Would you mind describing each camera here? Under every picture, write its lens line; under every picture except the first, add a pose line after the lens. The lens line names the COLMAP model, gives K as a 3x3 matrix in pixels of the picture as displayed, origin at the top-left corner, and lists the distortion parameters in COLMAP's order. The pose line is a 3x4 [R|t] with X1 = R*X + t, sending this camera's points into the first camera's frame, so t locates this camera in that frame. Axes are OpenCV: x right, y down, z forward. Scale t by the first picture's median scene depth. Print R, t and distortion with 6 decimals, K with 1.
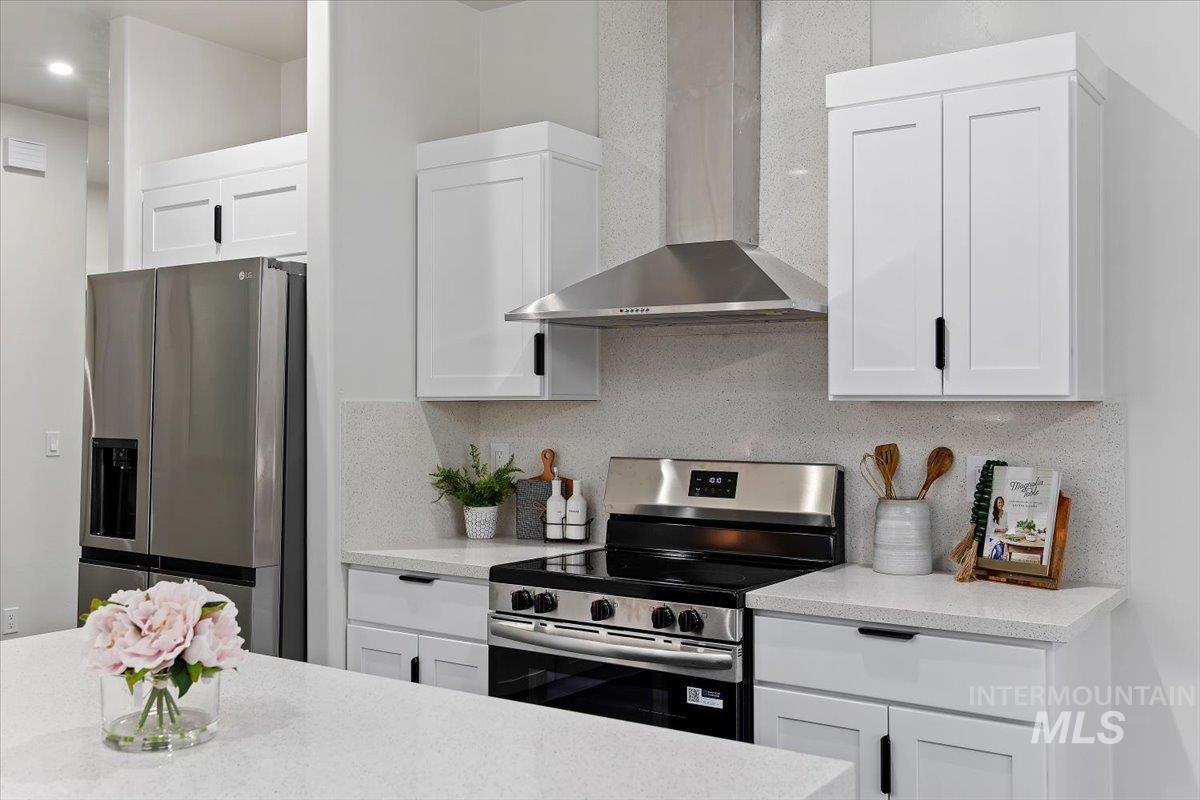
lens RADIAL K [[1165.2, 0, 600.0], [0, 1165.2, 400.0], [0, 0, 1]] dist [-0.001936, -0.002306]
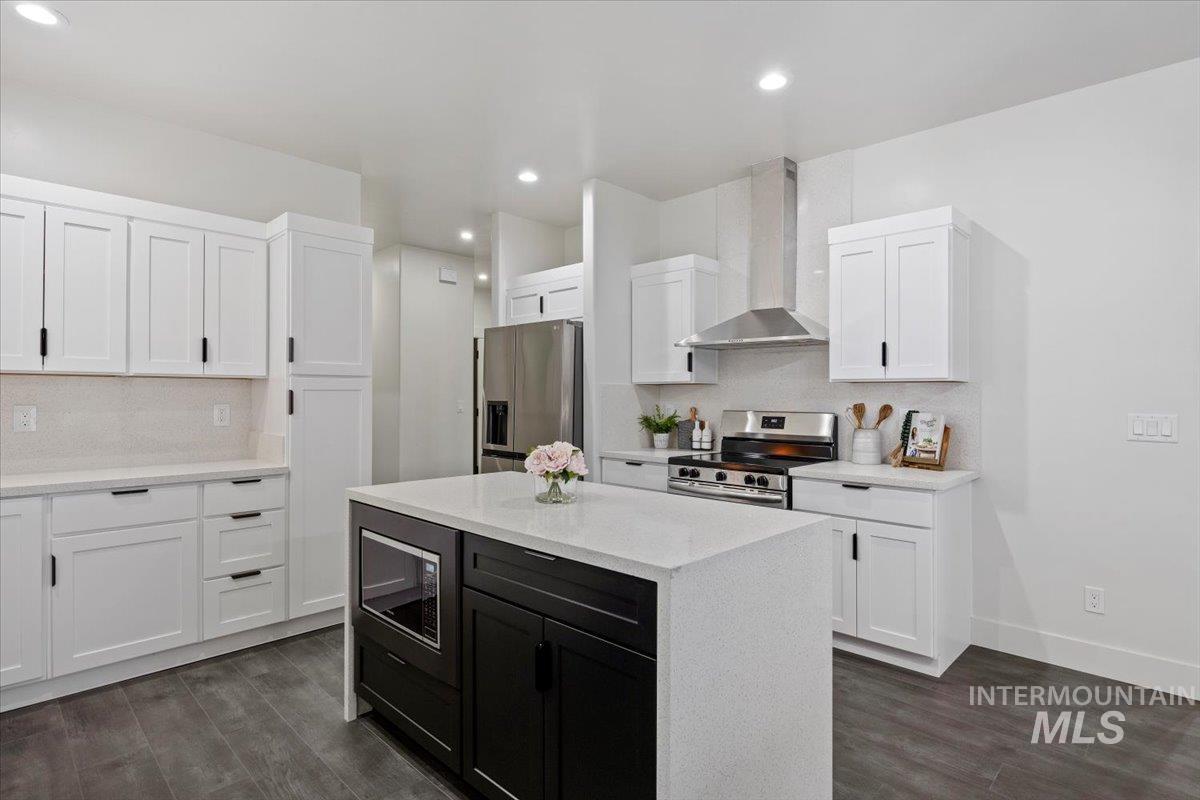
lens RADIAL K [[626.7, 0, 596.3], [0, 626.7, 386.9], [0, 0, 1]] dist [0.000446, 0.000131]
pose [[0.984242, 0.002894, -0.176805, -0.018868], [-0.005370, 0.999894, -0.013527, 0.025582], [0.176747, 0.014264, 0.984153, -0.187485]]
